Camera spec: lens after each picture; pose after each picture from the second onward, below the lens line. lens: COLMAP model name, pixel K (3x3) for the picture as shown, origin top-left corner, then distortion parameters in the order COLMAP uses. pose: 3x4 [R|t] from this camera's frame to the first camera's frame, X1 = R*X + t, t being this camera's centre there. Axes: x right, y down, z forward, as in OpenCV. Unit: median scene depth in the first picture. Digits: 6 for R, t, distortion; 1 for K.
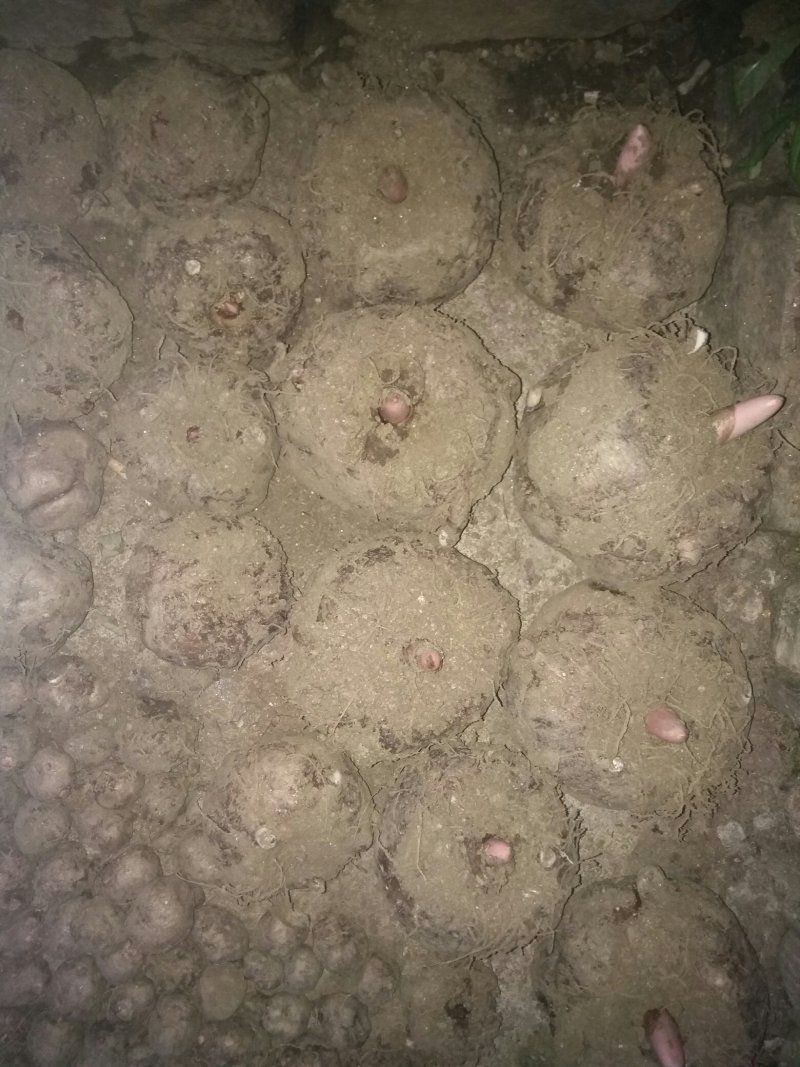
lens RADIAL K [[850.1, 0, 400.0], [0, 850.1, 533.5], [0, 0, 1]] dist [0.093722, -0.160728]
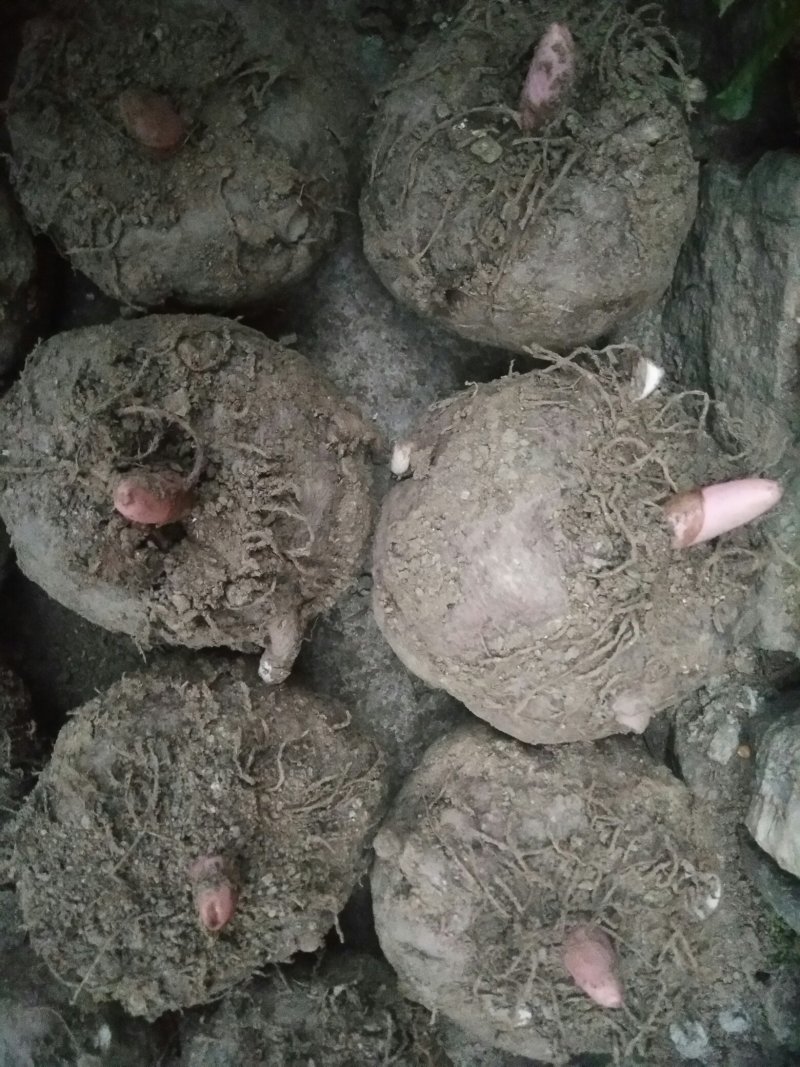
lens RADIAL K [[849.8, 0, 400.0], [0, 849.8, 533.5], [0, 0, 1]] dist [0.042455, -0.049639]
pose [[0.999529, -0.004312, 0.030386, 0.137798], [0.002473, 0.998178, 0.060294, -0.143746], [-0.030591, -0.060191, 0.997718, 0.355438]]
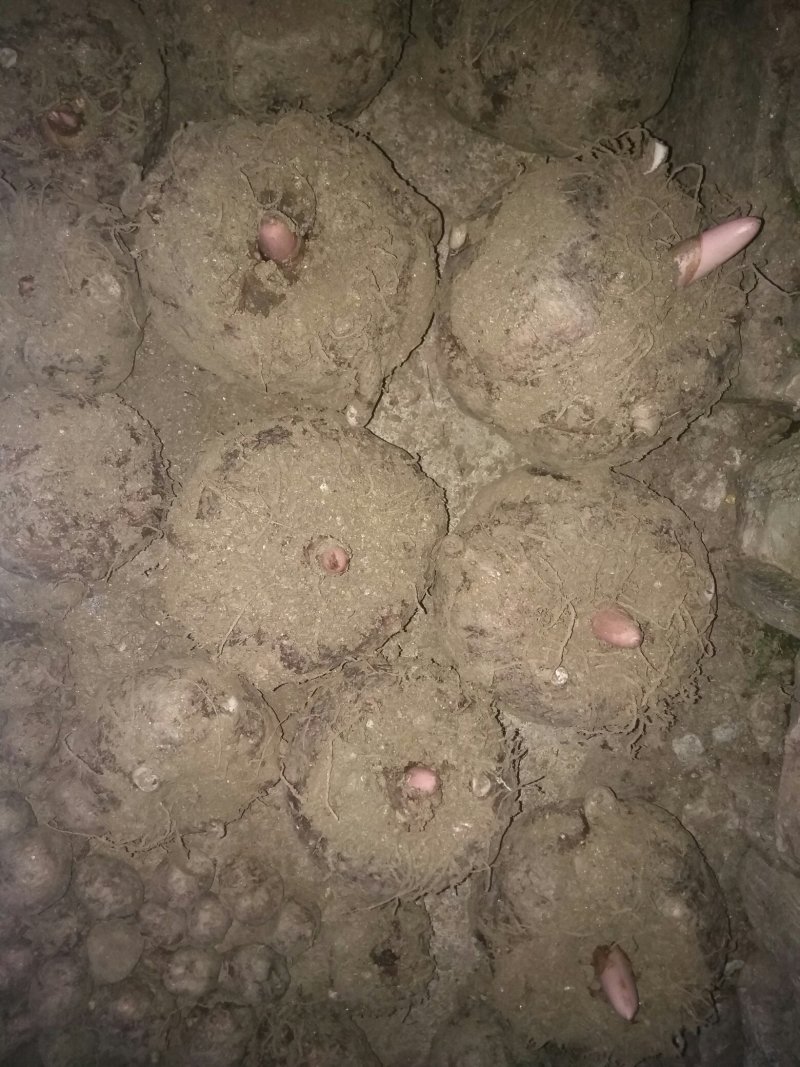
lens RADIAL K [[850.1, 0, 400.0], [0, 850.1, 533.5], [0, 0, 1]] dist [0.093722, -0.160728]
pose [[0.998006, -0.028834, 0.056155, 0.048674], [0.023932, 0.996001, 0.086081, 0.050262], [-0.058413, -0.084565, 0.994704, 0.171951]]
